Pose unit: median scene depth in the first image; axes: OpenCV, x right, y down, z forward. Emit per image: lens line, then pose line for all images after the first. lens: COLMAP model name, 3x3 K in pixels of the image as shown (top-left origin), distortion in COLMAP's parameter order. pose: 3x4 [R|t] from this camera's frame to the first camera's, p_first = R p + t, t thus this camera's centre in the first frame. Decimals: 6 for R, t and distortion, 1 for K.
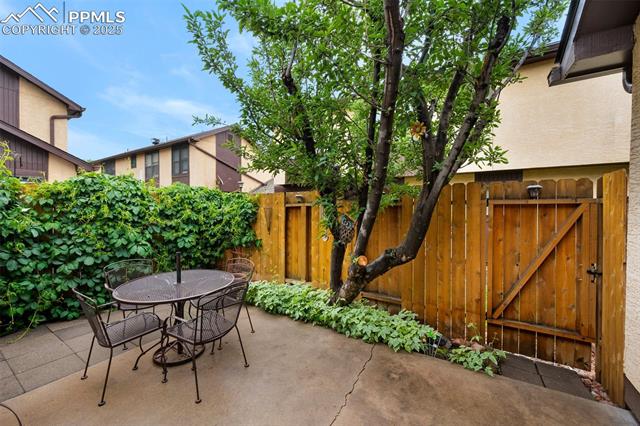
lens RADIAL K [[256.6, 0, 318.4], [0, 256.6, 211.3], [0, 0, 1]] dist [-0.000607, -0.000781]
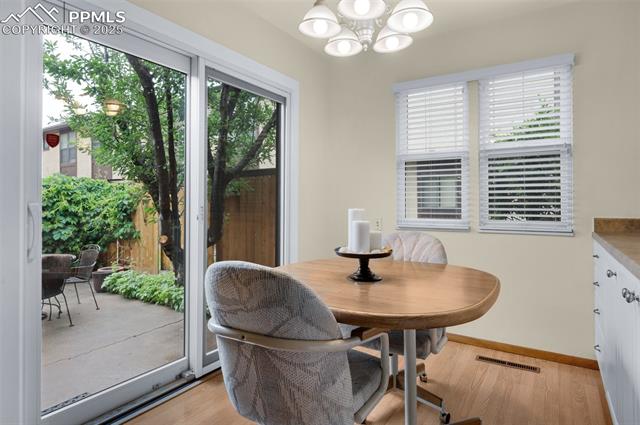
lens RADIAL K [[360.5, 0, 321.3], [0, 360.5, 201.9], [0, 0, 1]] dist [-0.000782, -0.000349]
pose [[0.999992, -0.002863, 0.002734, 0.471575], [0.002902, 0.999893, -0.014364, 0.019063], [-0.002693, 0.014372, 0.999893, -0.381415]]
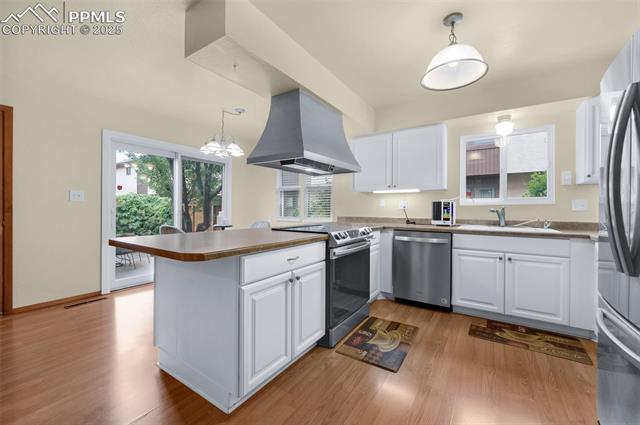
lens RADIAL K [[256.6, 0, 320.5], [0, 256.6, 209.1], [0, 0, 1]] dist [-0.000607, -0.000781]
pose [[0.999932, 0.002211, -0.011462, 0.816900], [-0.002329, 0.999944, -0.010293, 0.020471], [0.011438, 0.010319, 0.999881, -0.784676]]
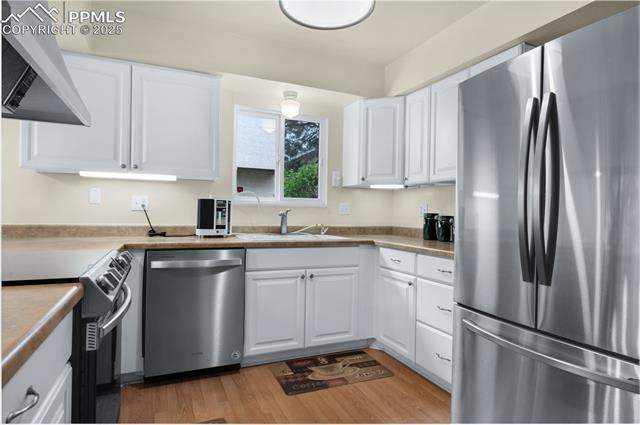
lens RADIAL K [[360.5, 0, 323.7], [0, 360.5, 214.0], [0, 0, 1]] dist [-0.000782, -0.000349]
pose [[0.545971, 0.005275, 0.837787, 0.718349], [-0.008846, 0.999961, -0.000531, 0.016182], [-0.837757, -0.007121, 0.545996, -0.580184]]
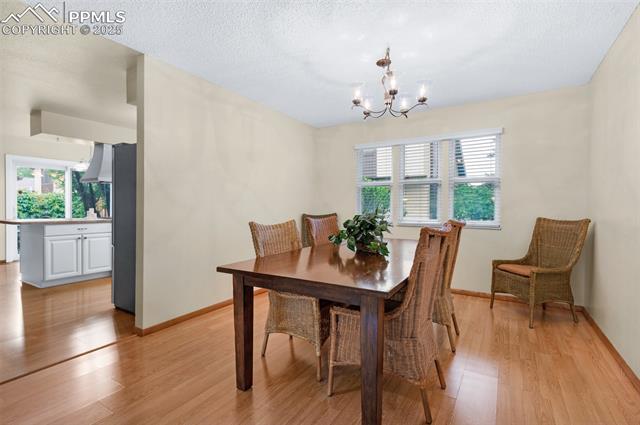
lens RADIAL K [[295.9, 0, 320.9], [0, 295.9, 211.9], [0, 0, 1]] dist [0.004083, 0.000374]
pose [[0.999805, 0.002072, 0.019659, 1.533700], [-0.002156, 0.999989, 0.004253, 0.028316], [-0.019650, -0.004294, 0.999798, -1.389497]]
